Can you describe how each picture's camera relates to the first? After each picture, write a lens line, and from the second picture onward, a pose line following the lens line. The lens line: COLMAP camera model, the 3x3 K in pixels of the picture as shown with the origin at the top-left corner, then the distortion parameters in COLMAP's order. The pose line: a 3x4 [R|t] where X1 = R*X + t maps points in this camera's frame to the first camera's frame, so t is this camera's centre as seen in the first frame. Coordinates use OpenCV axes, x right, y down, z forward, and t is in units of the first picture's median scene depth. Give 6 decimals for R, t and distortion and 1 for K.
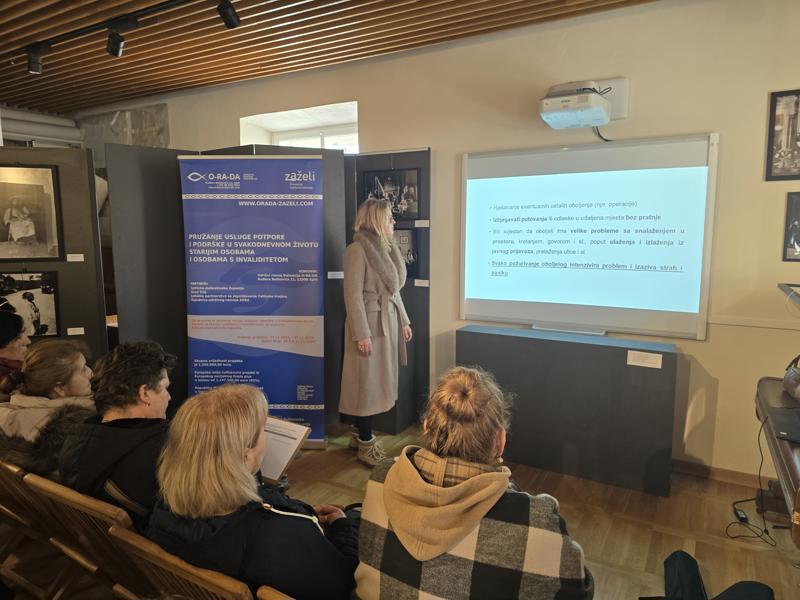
lens RADIAL K [[534.3, 0, 403.6], [0, 534.3, 298.1], [0, 0, 1]] dist [0.066766, -0.059698]
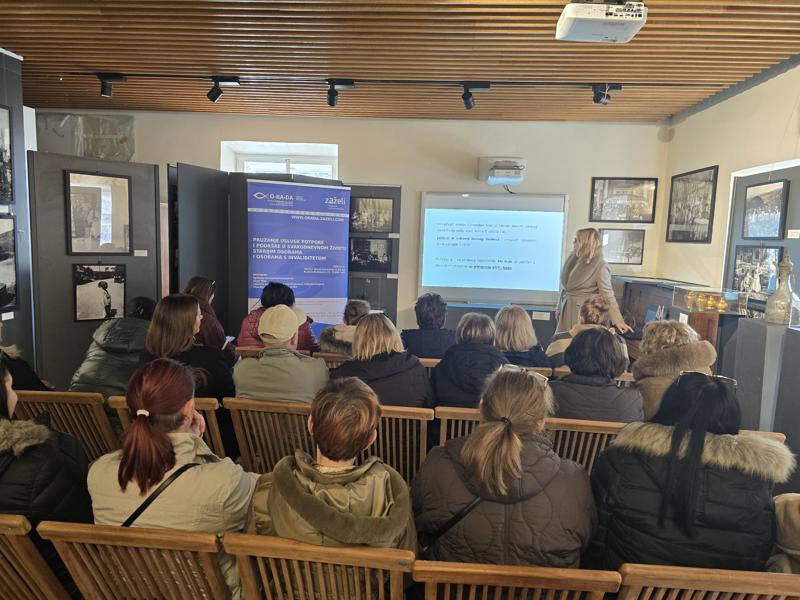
lens RADIAL K [[534.3, 0, 403.2], [0, 534.3, 300.8], [0, 0, 1]] dist [0.066766, -0.059698]
pose [[0.898842, -0.015962, 0.437983, -0.650826], [0.018017, 0.999838, -0.000536, 0.045716], [-0.437903, 0.008373, 0.898983, -0.364162]]
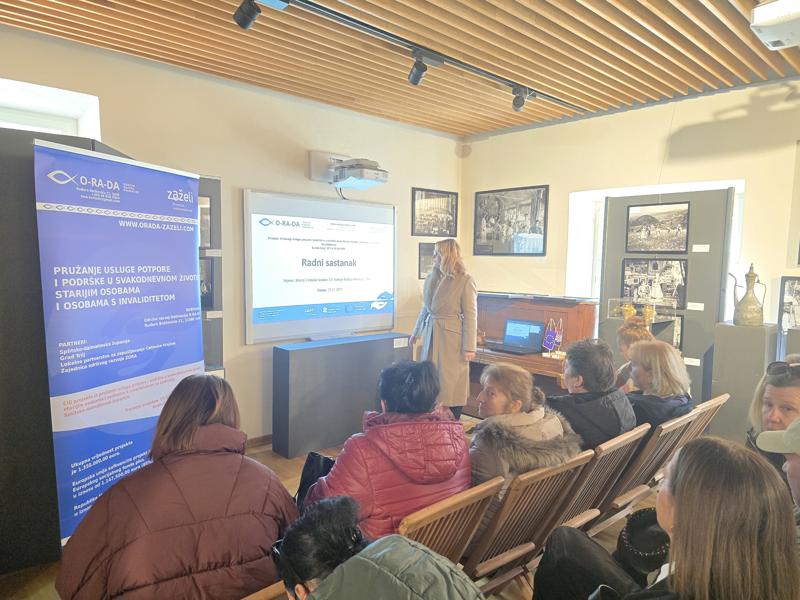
lens RADIAL K [[534.3, 0, 399.0], [0, 534.3, 306.2], [0, 0, 1]] dist [0.066766, -0.059698]
pose [[0.298509, -0.079057, 0.951127, -0.880548], [0.109341, 0.992835, 0.048207, -0.059846], [-0.948123, 0.089607, 0.305015, 0.433987]]
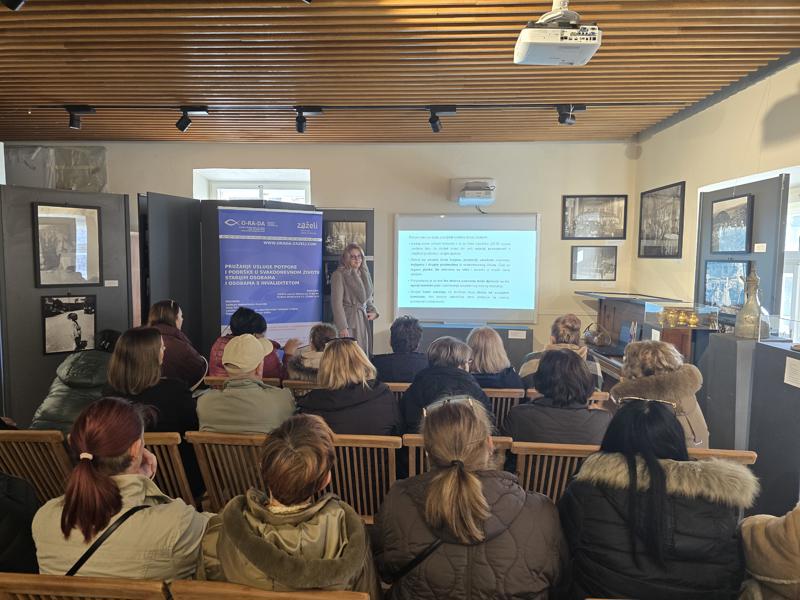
lens RADIAL K [[534.3, 0, 391.0], [0, 534.3, 301.5], [0, 0, 1]] dist [0.066766, -0.059698]
pose [[0.893949, -0.025096, 0.447465, -0.629052], [0.046088, 0.998285, -0.036086, 0.039711], [-0.445792, 0.052882, 0.893573, -0.368199]]
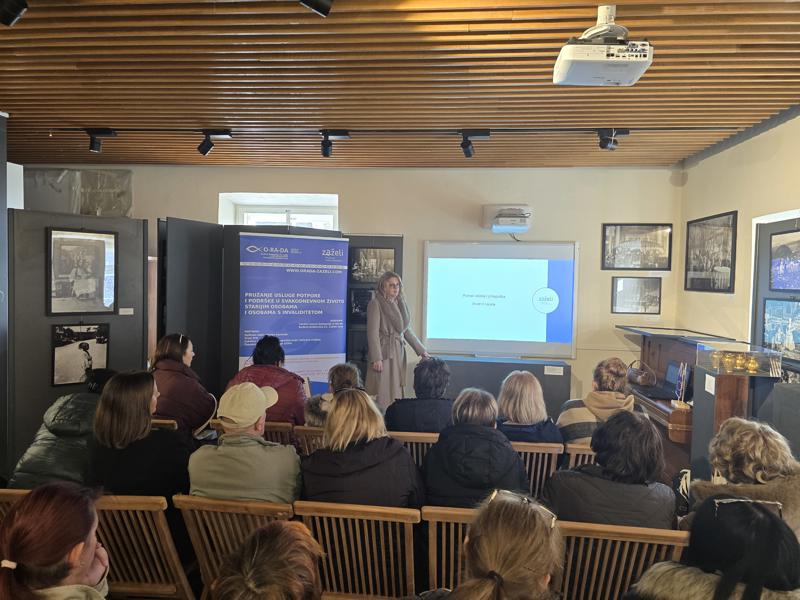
lens RADIAL K [[534.3, 0, 406.7], [0, 534.3, 299.8], [0, 0, 1]] dist [0.066766, -0.059698]
pose [[0.908453, 0.007247, 0.417924, -0.582225], [0.029100, 0.996327, -0.080530, 0.011222], [-0.416973, 0.085319, 0.904906, -0.306787]]
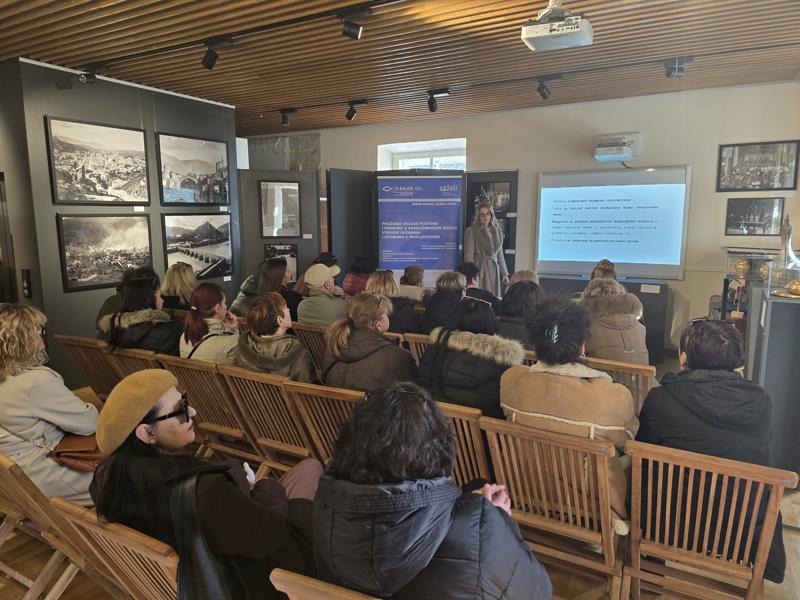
lens RADIAL K [[534.3, 0, 390.5], [0, 534.3, 298.8], [0, 0, 1]] dist [0.066766, -0.059698]
pose [[0.999976, -0.000683, 0.006936, -0.383268], [0.000542, 0.999792, 0.020372, 0.091851], [-0.006949, -0.020367, 0.999768, -0.712007]]
